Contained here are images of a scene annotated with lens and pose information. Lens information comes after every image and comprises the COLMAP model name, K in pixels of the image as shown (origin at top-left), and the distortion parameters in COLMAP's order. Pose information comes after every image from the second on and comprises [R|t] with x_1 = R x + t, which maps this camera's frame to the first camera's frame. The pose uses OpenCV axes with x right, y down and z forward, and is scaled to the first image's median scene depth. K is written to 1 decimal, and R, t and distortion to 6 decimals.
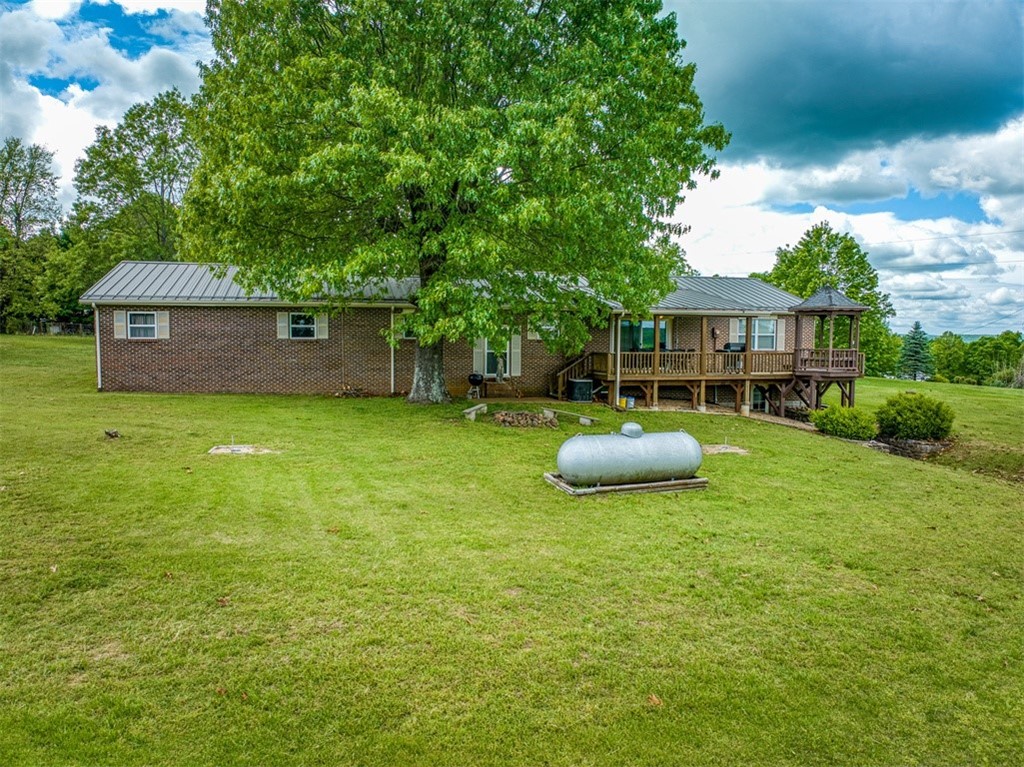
lens RADIAL K [[720.2, 0, 508.9], [0, 720.2, 385.8], [0, 0, 1]] dist [-0.022959, -0.027297]
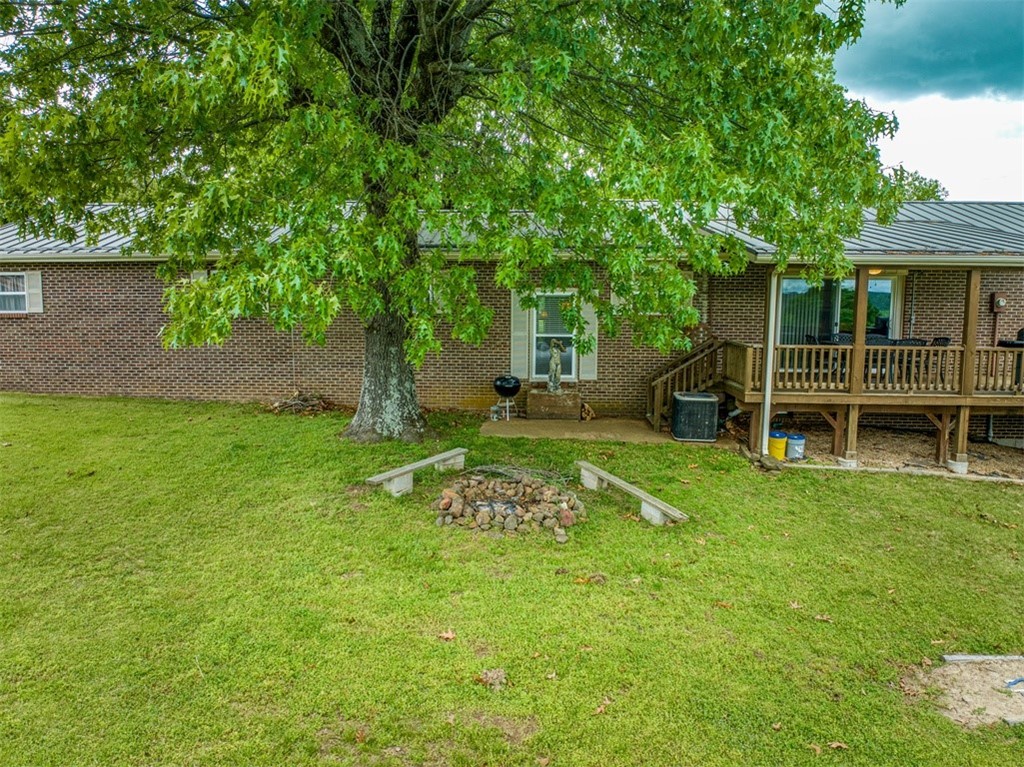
lens RADIAL K [[720.2, 0, 512.5], [0, 720.2, 382.6], [0, 0, 1]] dist [-0.022959, -0.027297]
pose [[0.954123, 0.035970, -0.297247, 0.122722], [-0.021596, 0.998439, 0.051503, -0.039761], [0.298636, -0.042721, 0.953410, 0.459916]]
